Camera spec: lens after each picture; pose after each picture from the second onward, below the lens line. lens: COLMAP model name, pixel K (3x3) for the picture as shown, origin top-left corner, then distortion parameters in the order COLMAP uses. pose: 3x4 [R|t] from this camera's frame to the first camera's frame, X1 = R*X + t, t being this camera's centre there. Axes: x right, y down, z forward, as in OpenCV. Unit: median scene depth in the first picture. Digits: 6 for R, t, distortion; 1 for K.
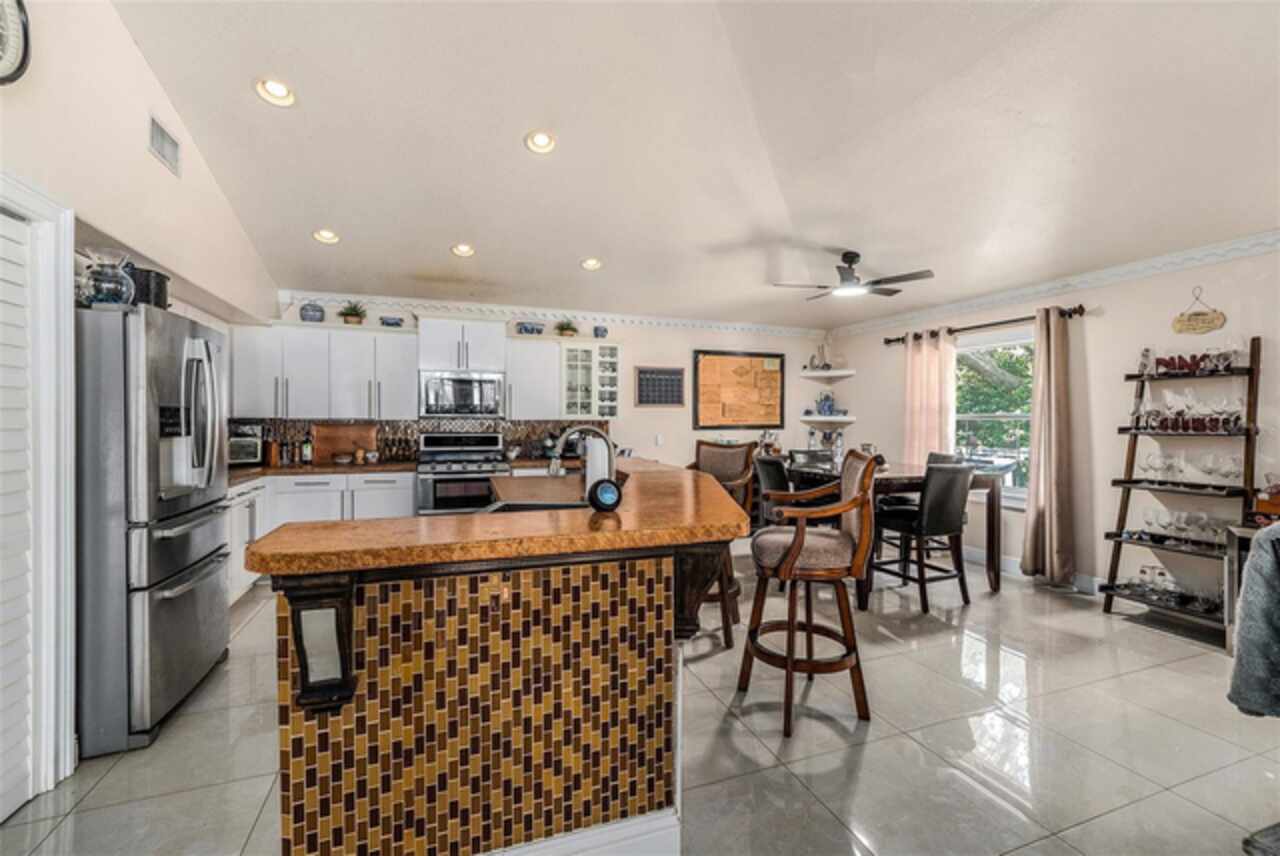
lens RADIAL K [[540.2, 0, 632.3], [0, 540.2, 423.7], [0, 0, 1]] dist [-0.038069, 0.016502]
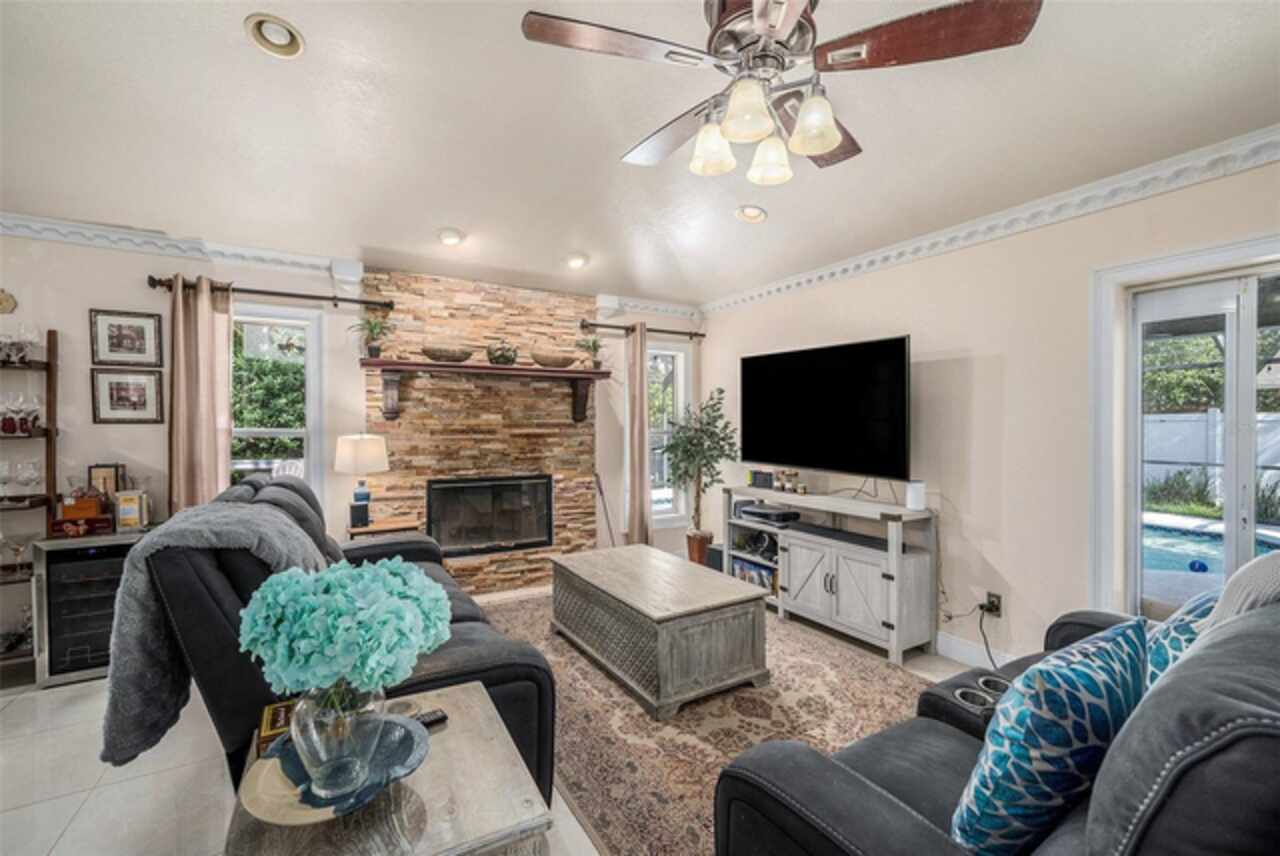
lens RADIAL K [[540.2, 0, 632.3], [0, 540.2, 423.7], [0, 0, 1]] dist [-0.038069, 0.016502]
pose [[-0.176831, -0.012932, 0.984156, 0.090108], [0.006800, 0.999874, 0.014360, -0.006534], [-0.984218, 0.009231, -0.176720, 0.169841]]
